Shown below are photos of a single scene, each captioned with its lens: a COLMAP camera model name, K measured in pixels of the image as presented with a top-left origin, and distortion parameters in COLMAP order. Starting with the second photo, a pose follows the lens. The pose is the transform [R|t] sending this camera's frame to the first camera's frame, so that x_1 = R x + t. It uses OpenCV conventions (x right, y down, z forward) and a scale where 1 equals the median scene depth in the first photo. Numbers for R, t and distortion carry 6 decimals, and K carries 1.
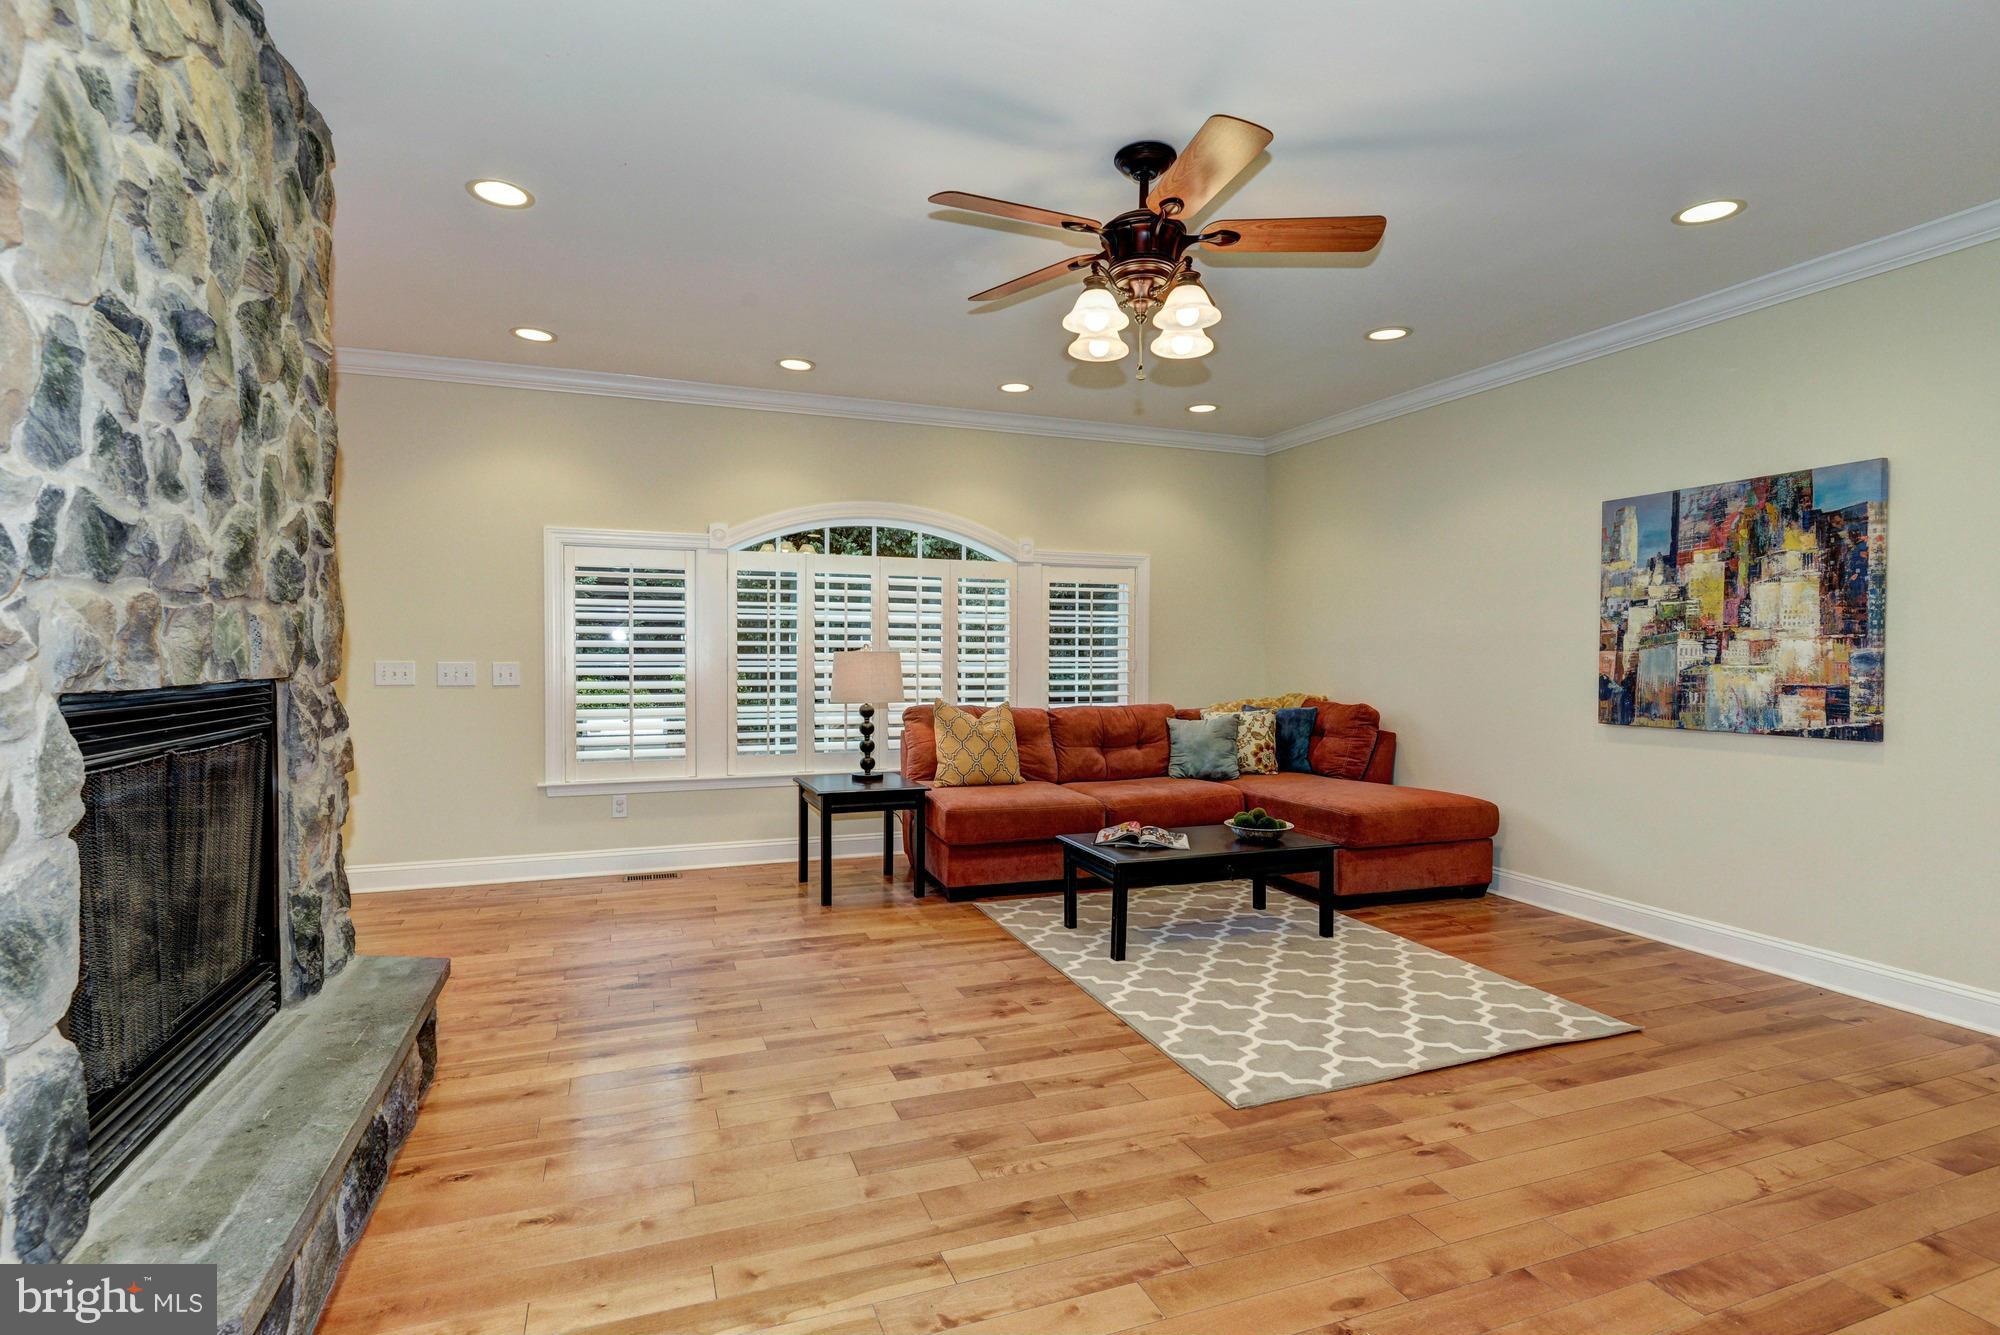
lens RADIAL K [[956.8, 0, 970.9], [0, 956.8, 664.8], [0, 0, 1]] dist [-0.002588, -0.001804]
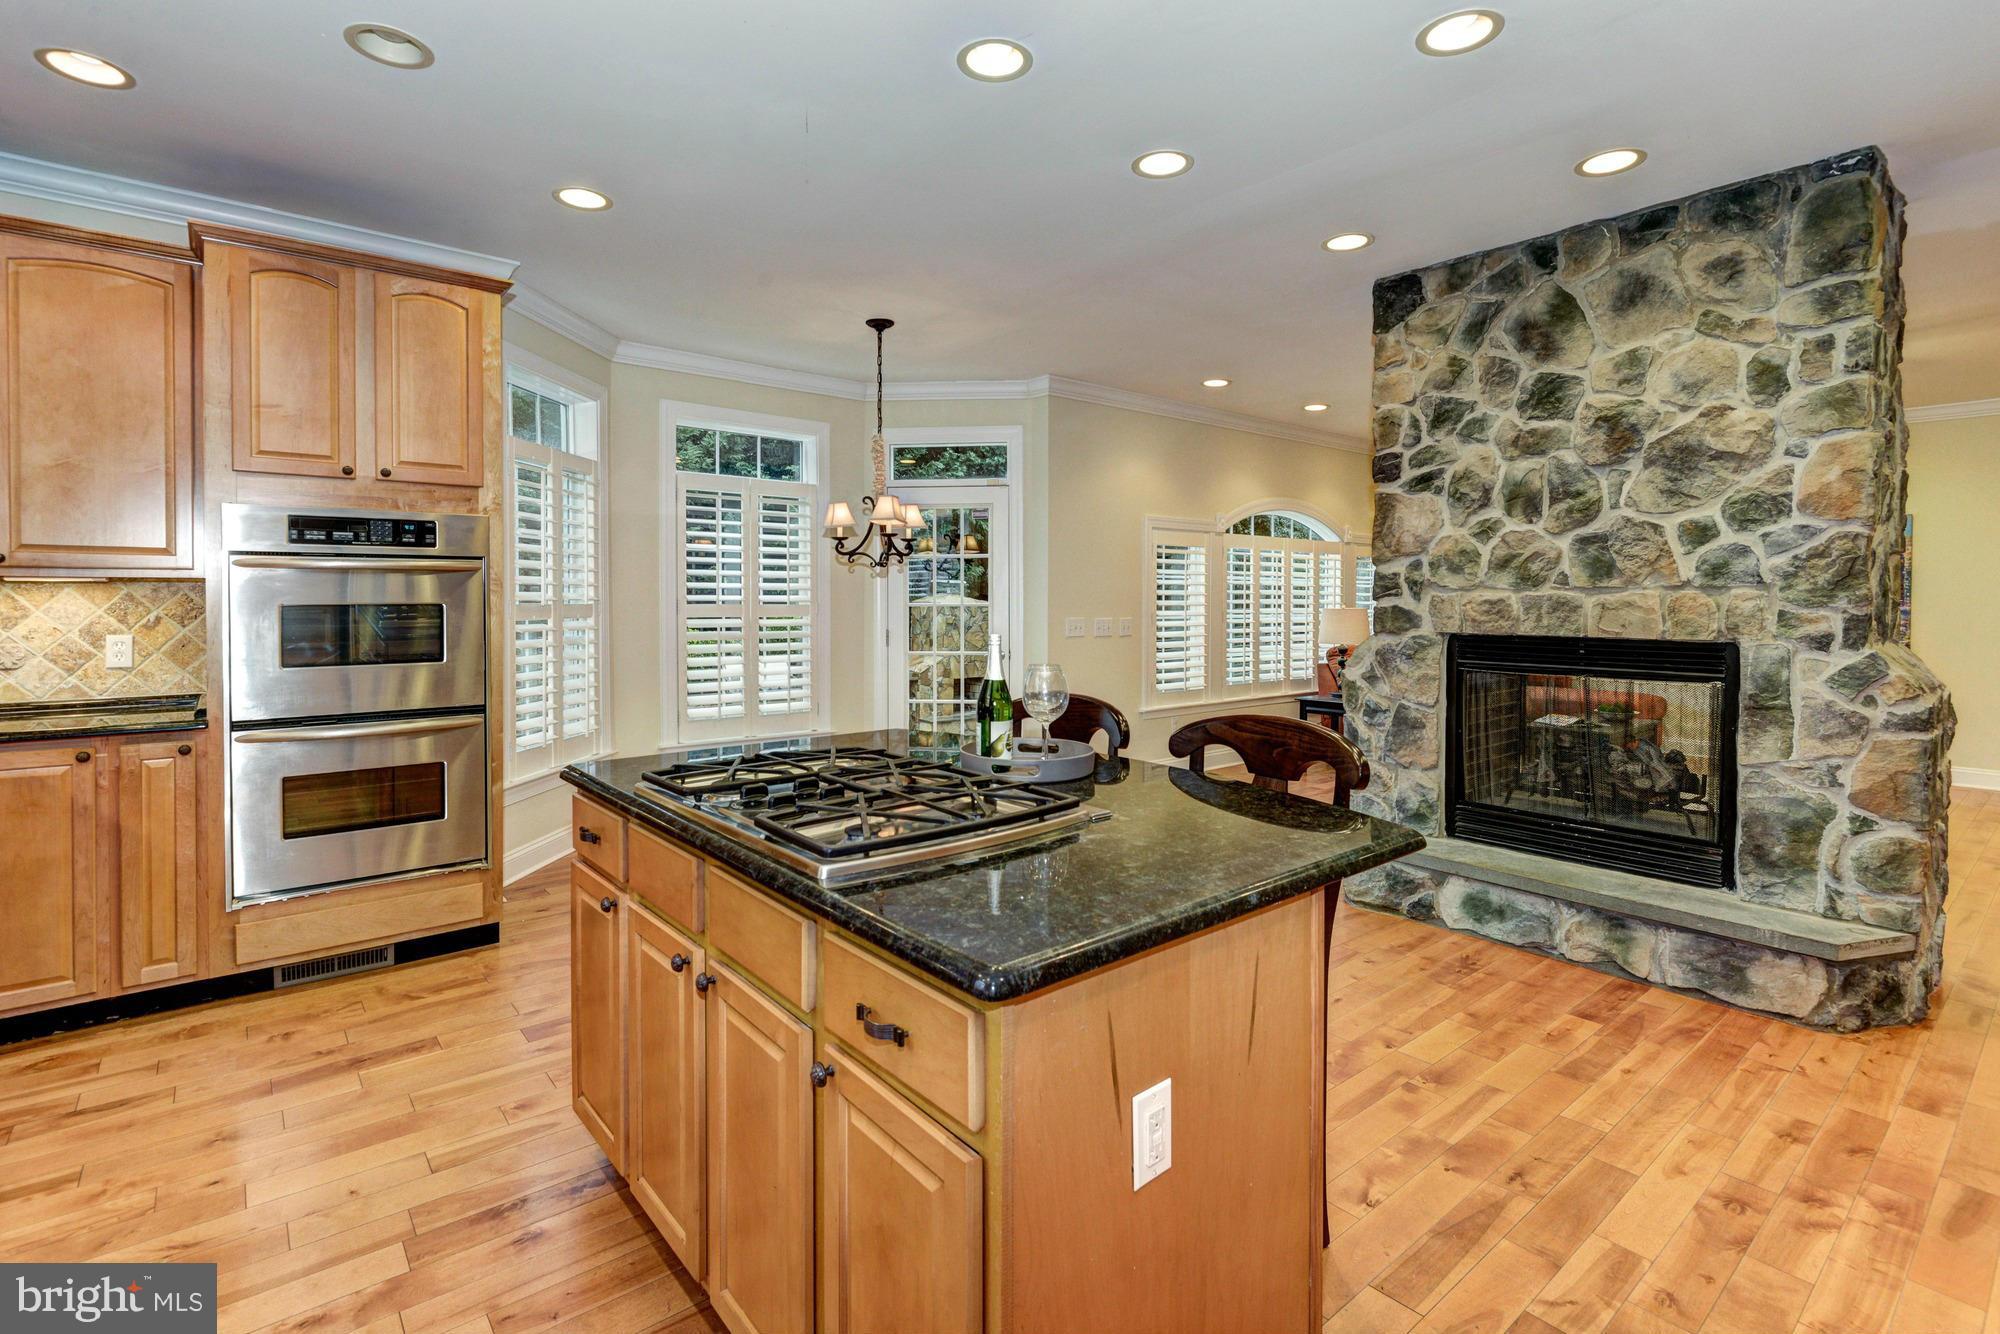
lens RADIAL K [[955.4, 0, 1008.3], [0, 955.4, 611.1], [0, 0, 1]] dist [-0.000768, -0.005975]
pose [[0.947593, -0.003353, 0.319463, -1.417091], [0.002183, 0.999990, 0.004020, -0.022935], [-0.319473, -0.003112, 0.947590, -0.256035]]
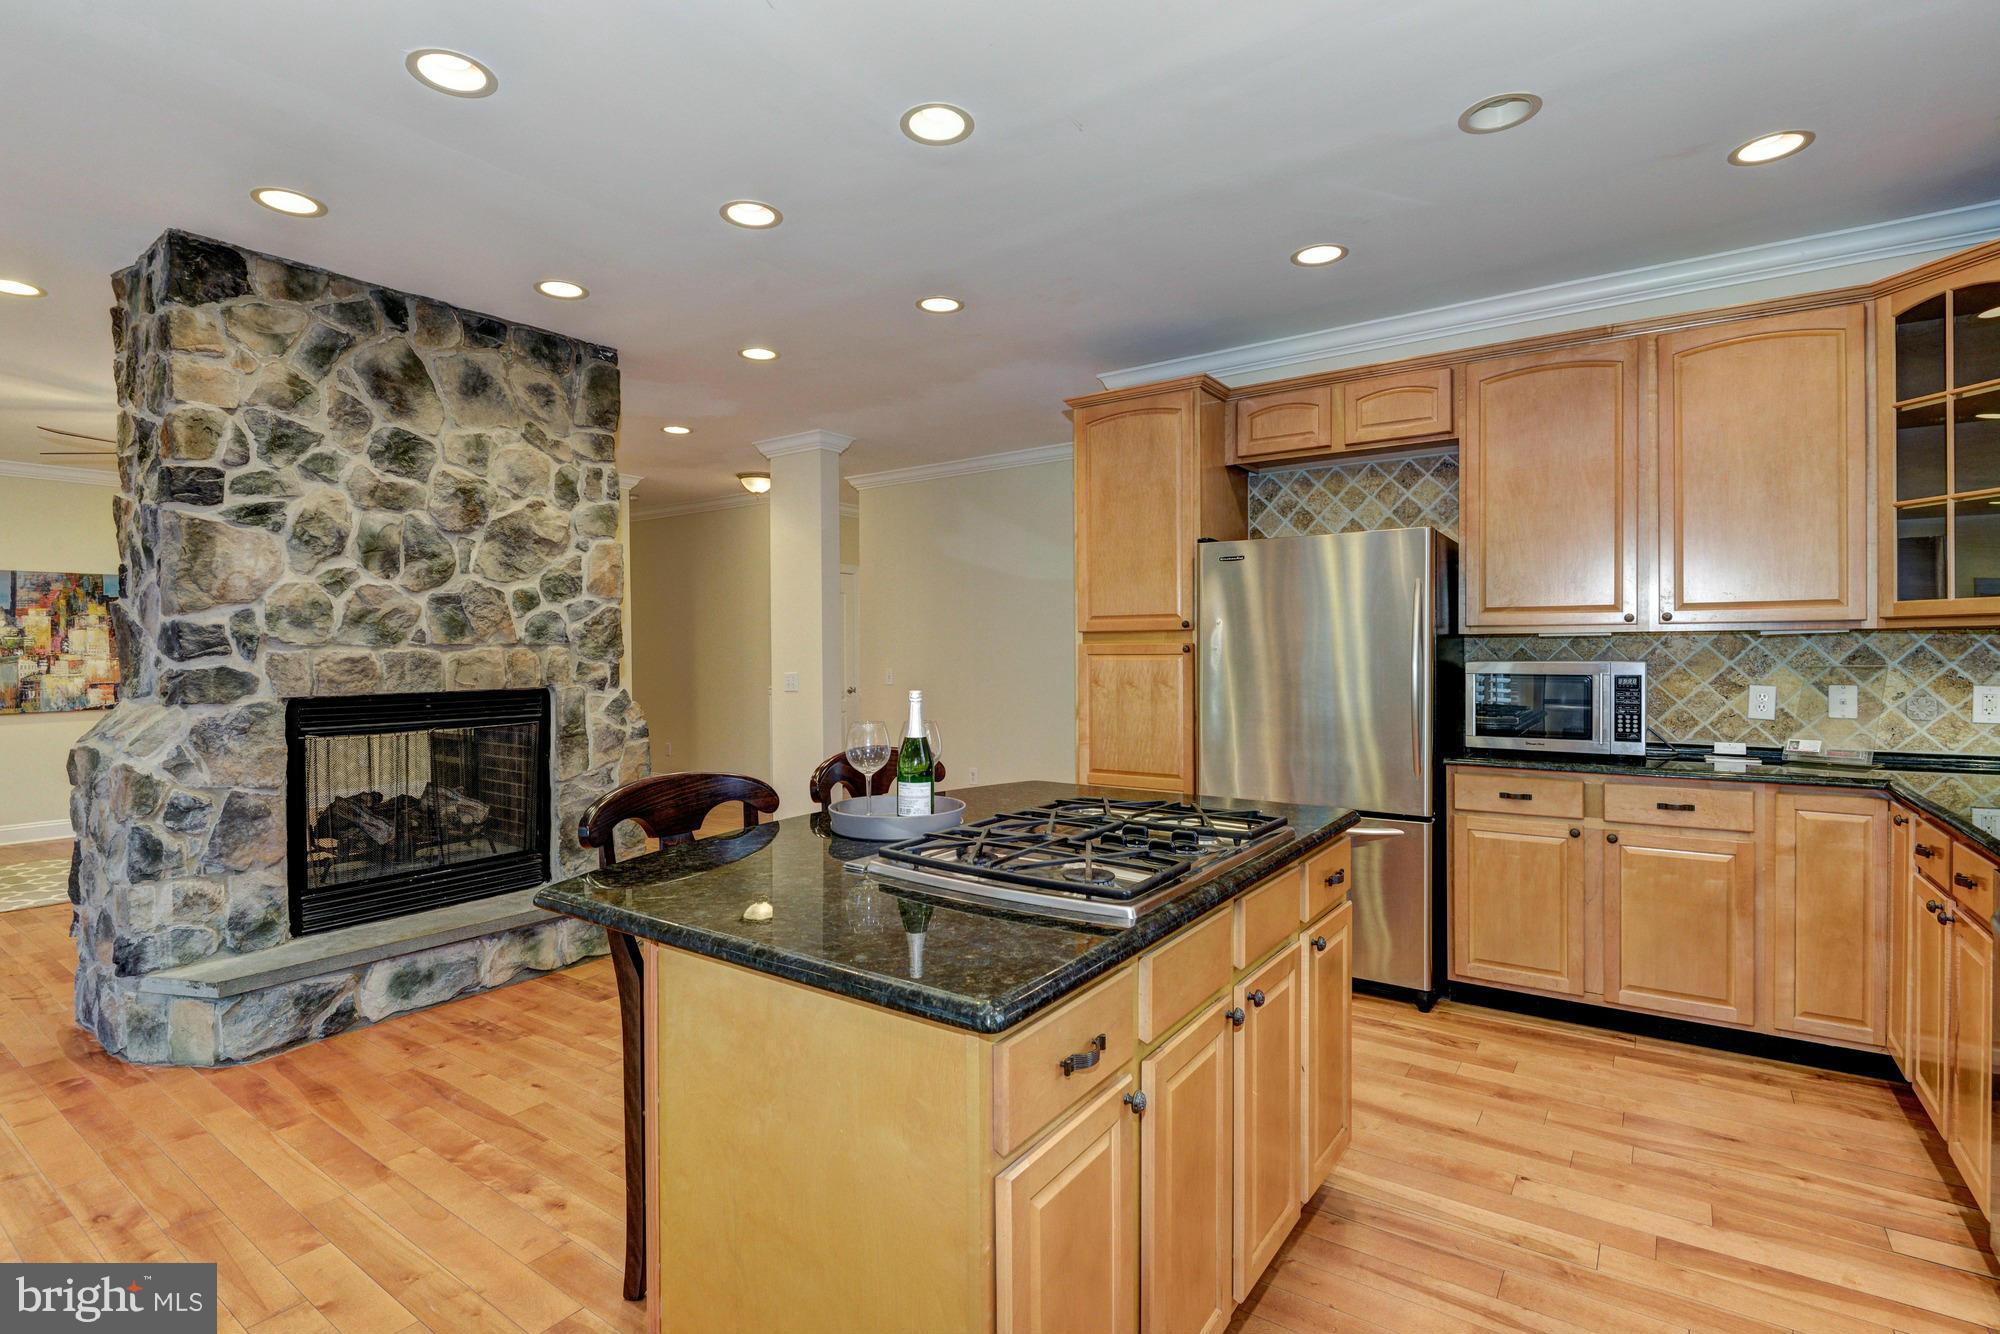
lens RADIAL K [[955.4, 0, 1005.7], [0, 955.4, 650.5], [0, 0, 1]] dist [-0.000768, -0.005975]
pose [[-0.563315, 0.000079, 0.826242, -1.736331], [0.015310, 0.999829, 0.010342, -0.036778], [-0.826100, 0.018475, -0.563220, 0.542148]]
